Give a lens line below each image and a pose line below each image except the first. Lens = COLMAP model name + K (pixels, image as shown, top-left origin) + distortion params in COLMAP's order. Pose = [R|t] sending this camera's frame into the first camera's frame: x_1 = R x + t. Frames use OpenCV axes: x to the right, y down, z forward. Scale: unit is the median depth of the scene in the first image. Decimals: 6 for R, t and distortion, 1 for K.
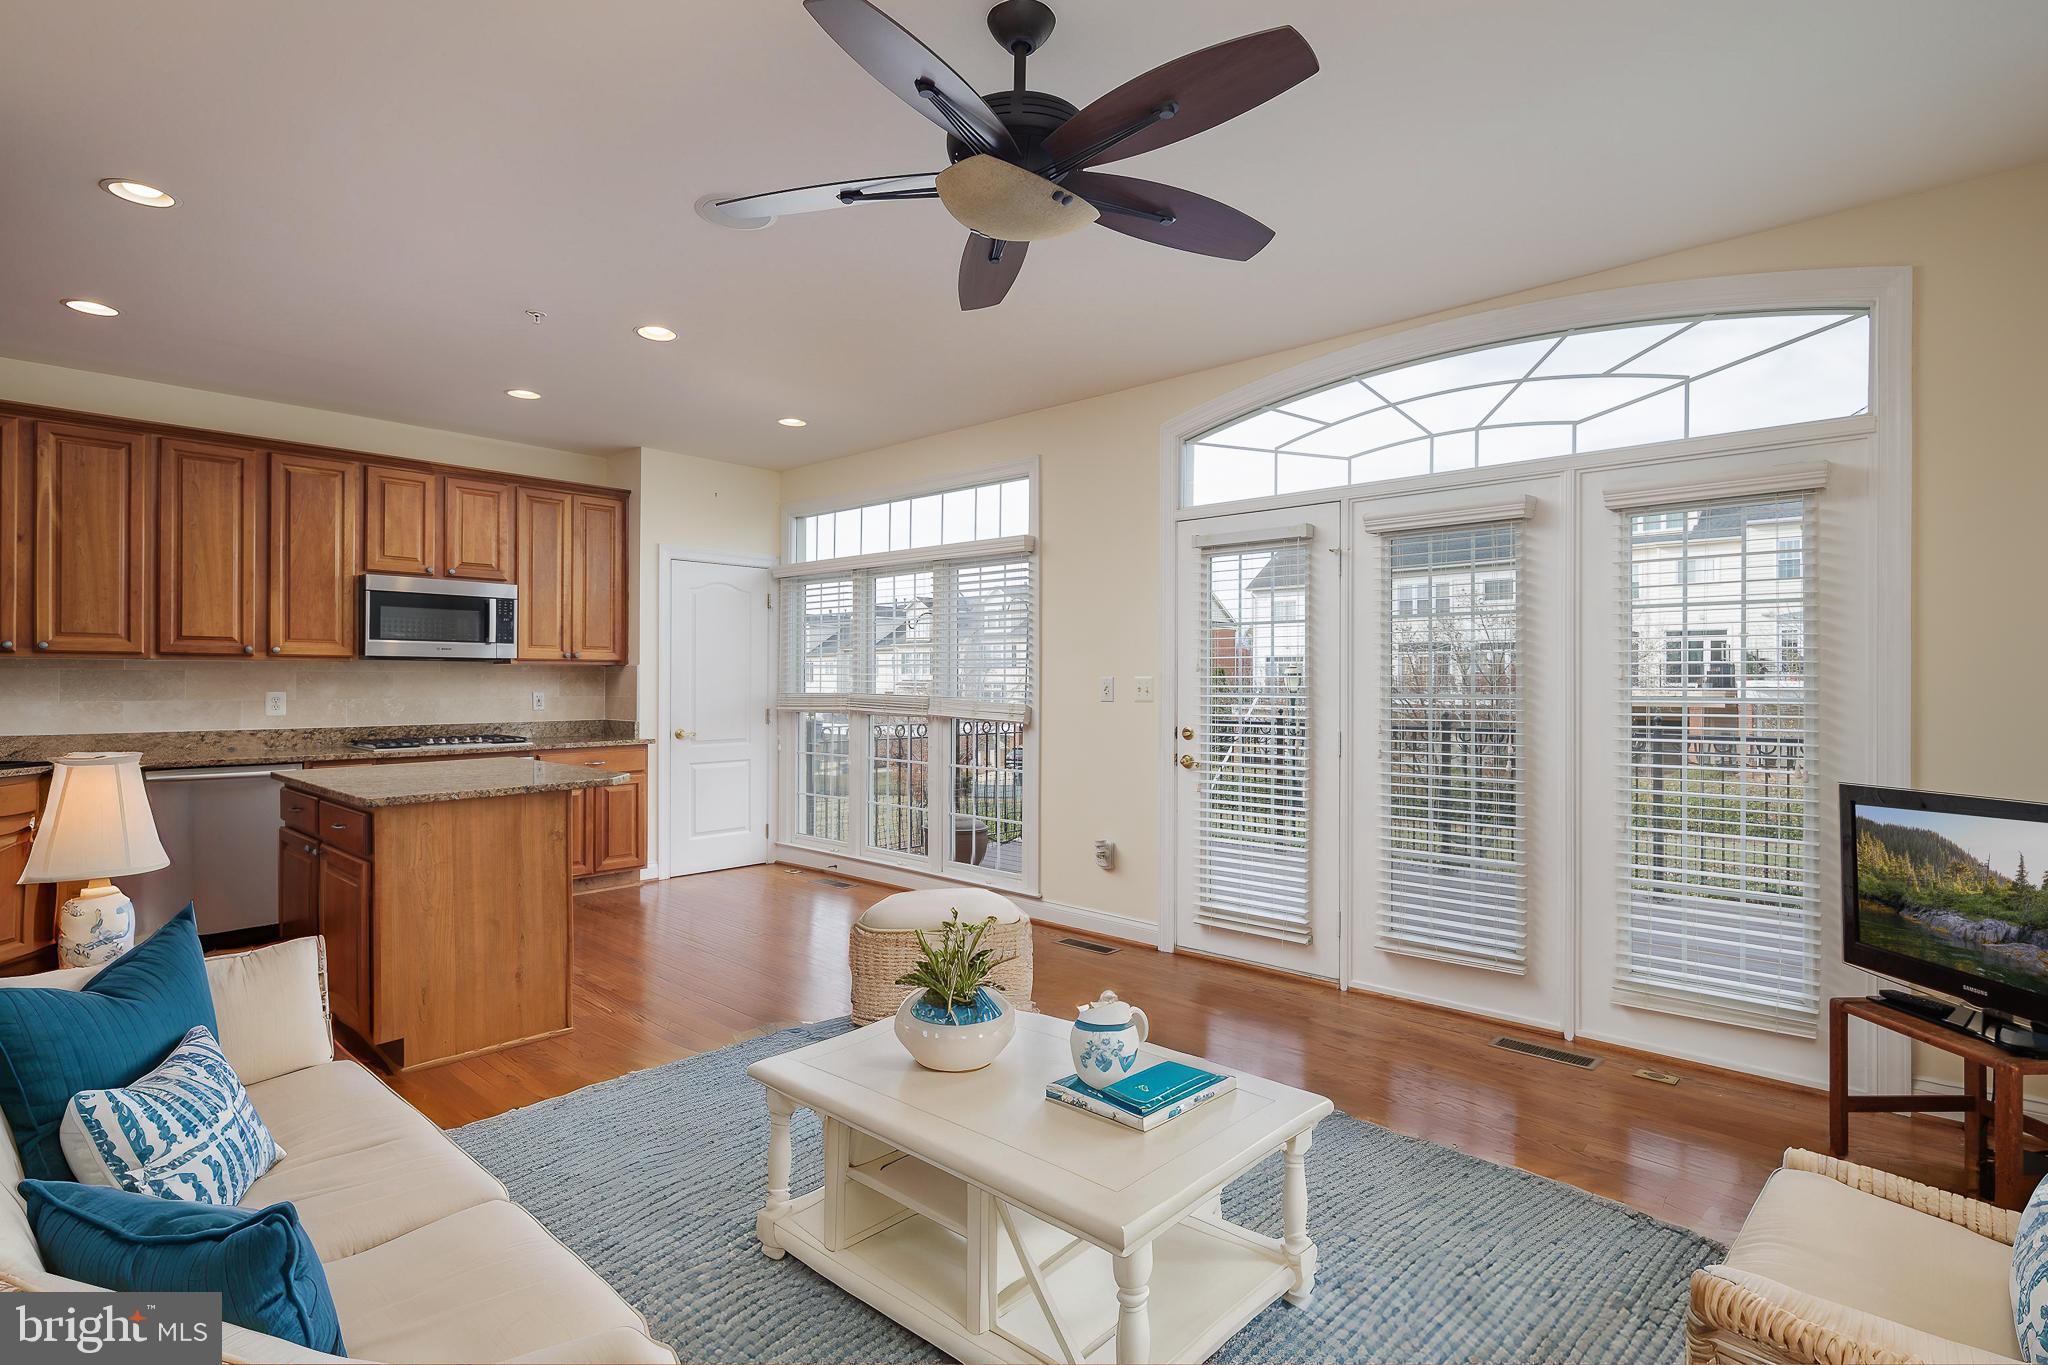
lens RADIAL K [[959.7, 0, 968.8], [0, 959.7, 675.8], [0, 0, 1]] dist [0.002154, -0.000071]
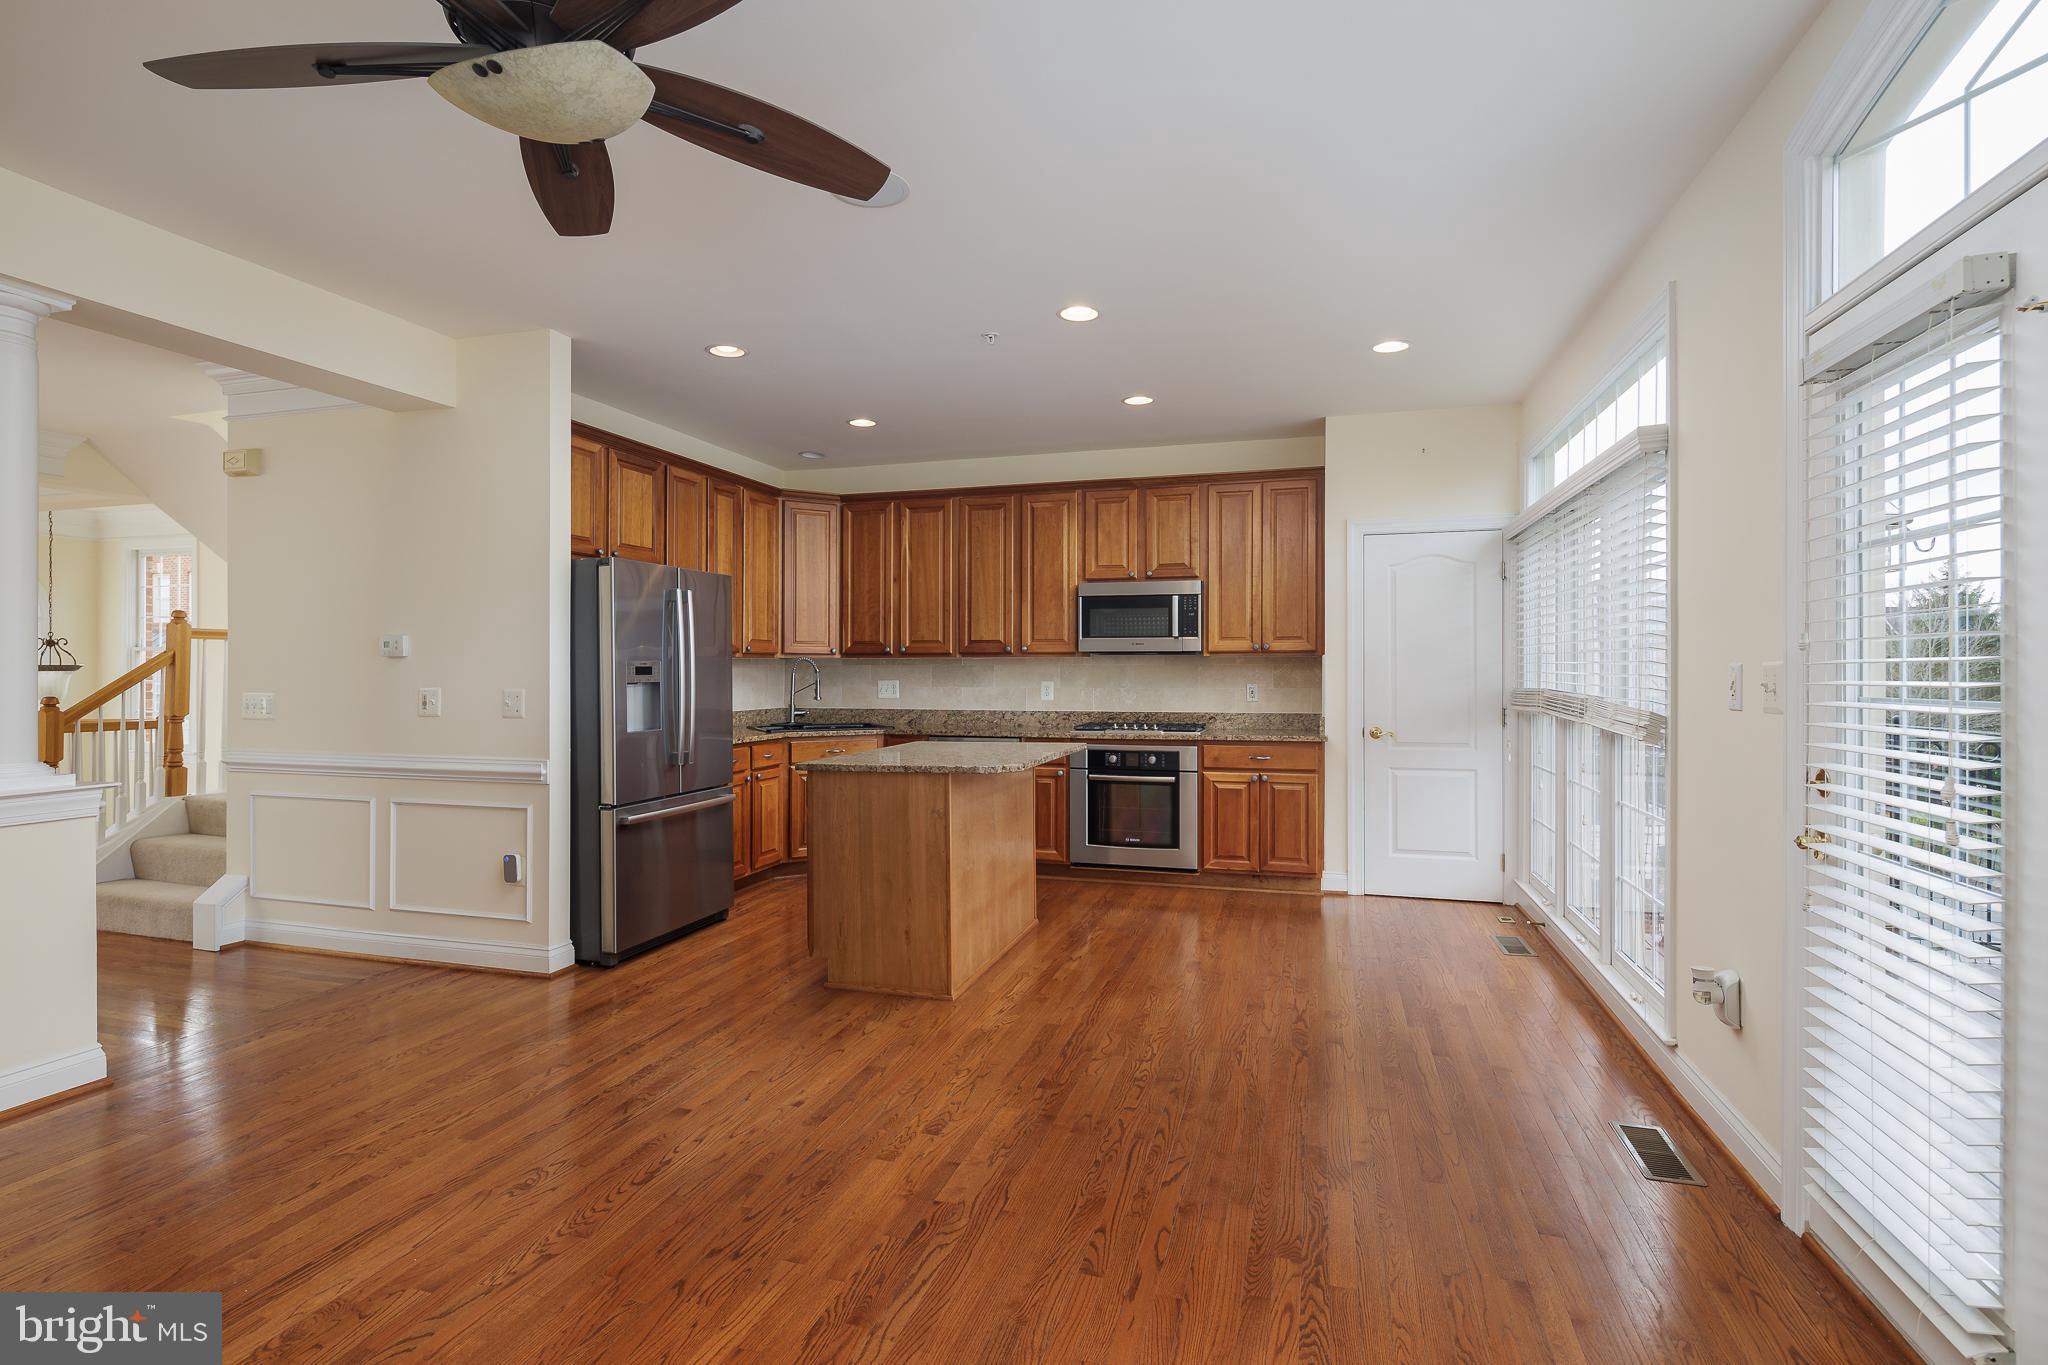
lens RADIAL K [[946.9, 0, 1047.4], [0, 946.9, 675.6], [0, 0, 1]] dist [-0.002250, -0.000609]
pose [[0.487821, 0.000422, -0.872943, 0.377053], [0.005420, 0.999979, 0.003513, 0.004312], [0.872927, -0.006445, 0.487809, 0.392200]]
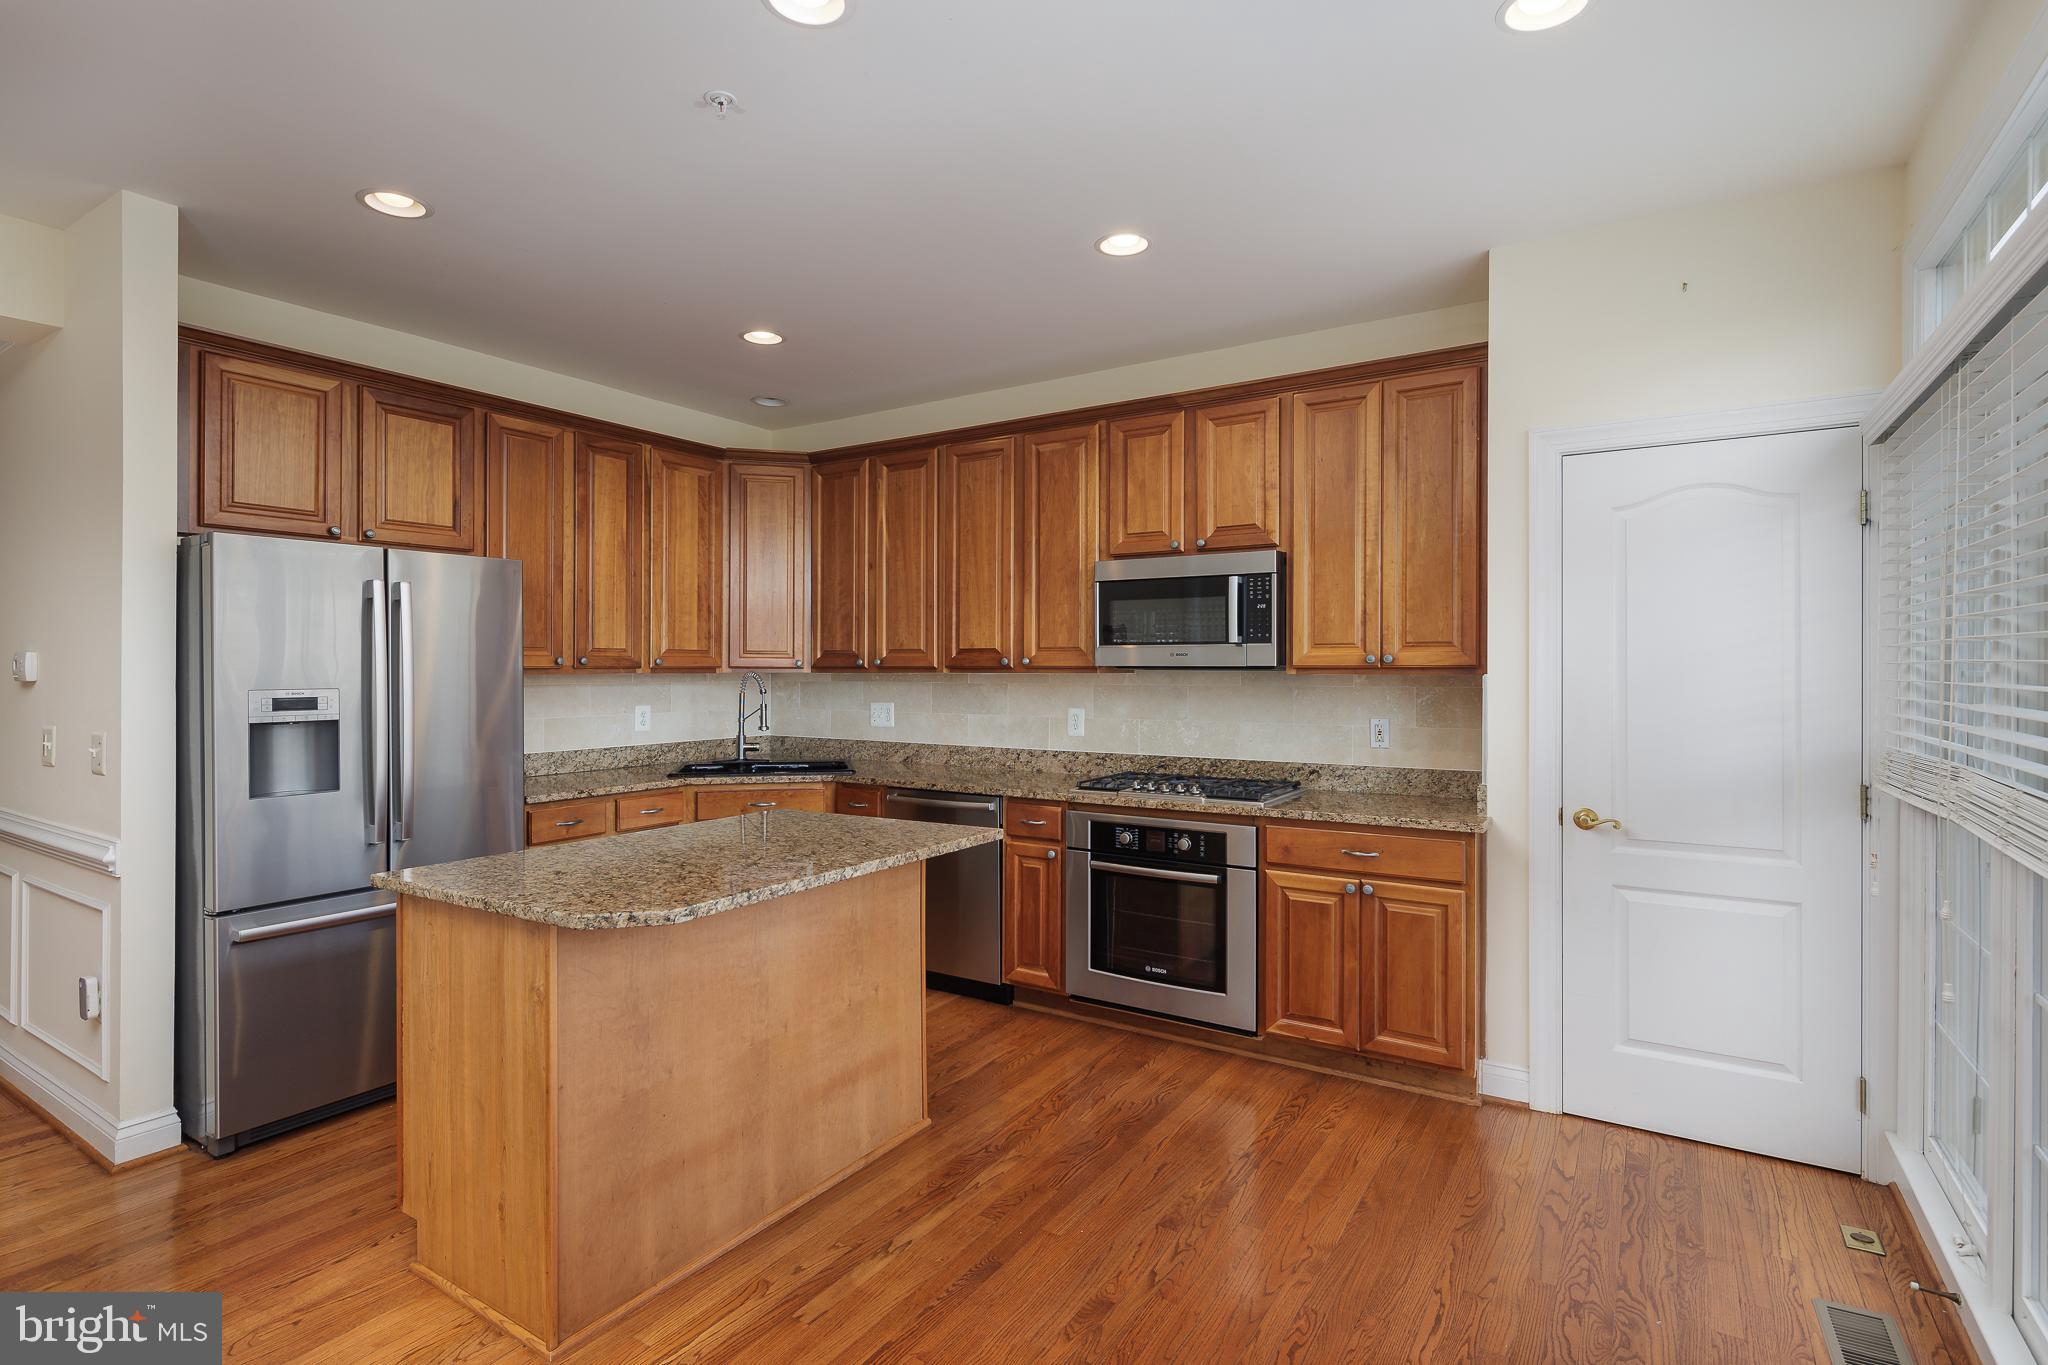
lens RADIAL K [[978.1, 0, 1035.2], [0, 978.1, 671.4], [0, 0, 1]] dist [-0.002644, -0.000474]
pose [[0.224226, -0.002396, -0.974534, 0.133555], [0.003069, 0.999994, -0.001752, -0.015453], [0.974532, -0.002598, 0.224232, 0.773145]]
